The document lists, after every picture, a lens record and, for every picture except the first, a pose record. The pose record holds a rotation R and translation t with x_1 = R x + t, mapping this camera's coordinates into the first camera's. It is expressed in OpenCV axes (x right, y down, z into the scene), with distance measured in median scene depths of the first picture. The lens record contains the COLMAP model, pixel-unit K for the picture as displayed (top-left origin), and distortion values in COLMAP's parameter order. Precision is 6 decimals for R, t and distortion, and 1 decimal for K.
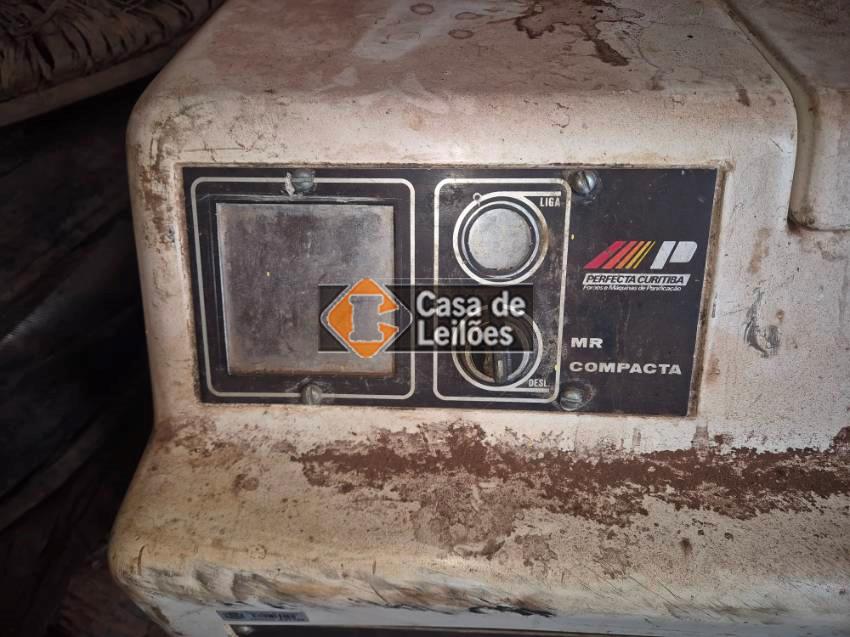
lens RADIAL K [[582.1, 0, 425.6], [0, 582.1, 314.8], [0, 0, 1]] dist [0.053066, -0.063514]
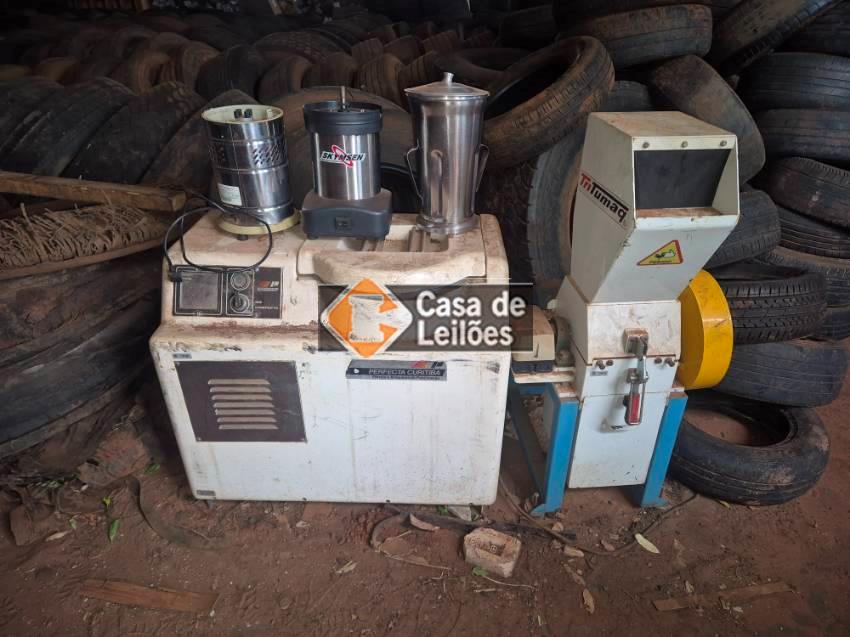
lens RADIAL K [[565.9, 0, 433.6], [0, 565.9, 323.9], [0, 0, 1]] dist [0.071245, -0.060469]
pose [[0.997757, 0.021528, 0.063387, 1.424197], [-0.005502, 0.970050, -0.242842, 1.353790], [-0.066717, 0.241948, 0.967993, -3.597010]]
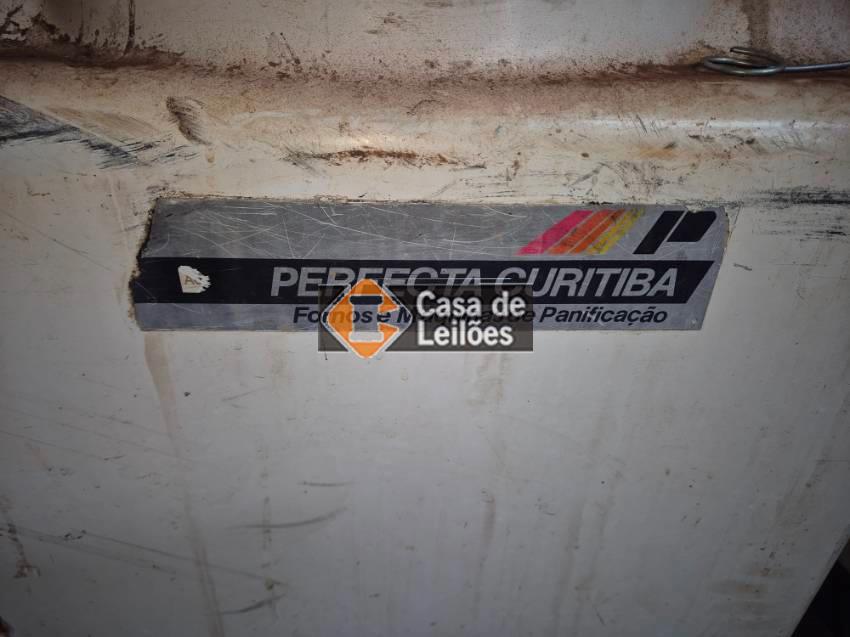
lens RADIAL K [[582.1, 0, 425.6], [0, 582.1, 314.8], [0, 0, 1]] dist [0.053066, -0.063514]
pose [[0.987255, 0.002153, 0.159134, 1.282574], [0.039282, 0.965674, -0.256770, 0.871601], [-0.154225, 0.259748, 0.953282, 0.196874]]
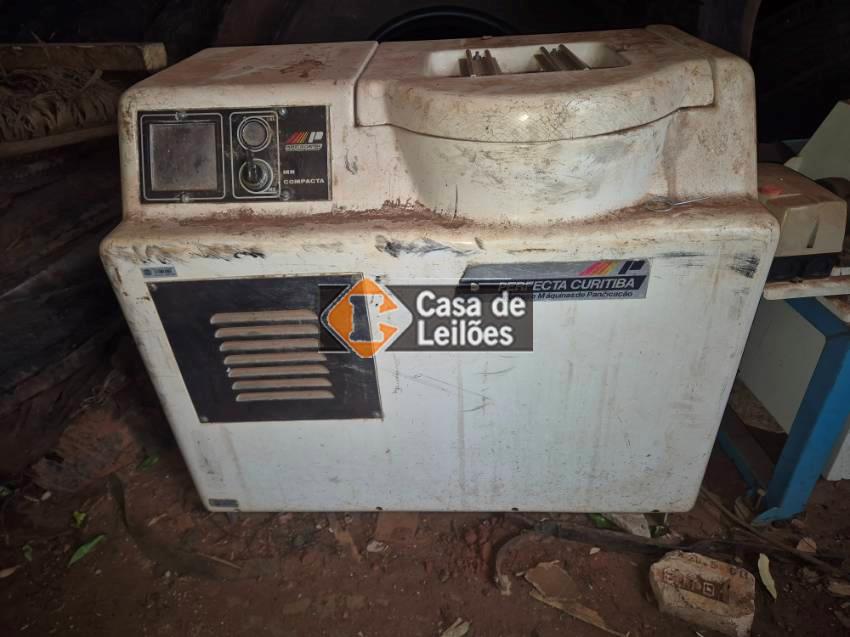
lens RADIAL K [[569.8, 0, 425.0], [0, 569.8, 318.5], [0, 0, 1]] dist [0.065953, -0.061683]
pose [[0.999618, -0.025053, 0.011686, 0.848428], [0.026847, 0.980563, -0.194357, 1.225787], [-0.006589, 0.194597, 0.980861, -1.434235]]
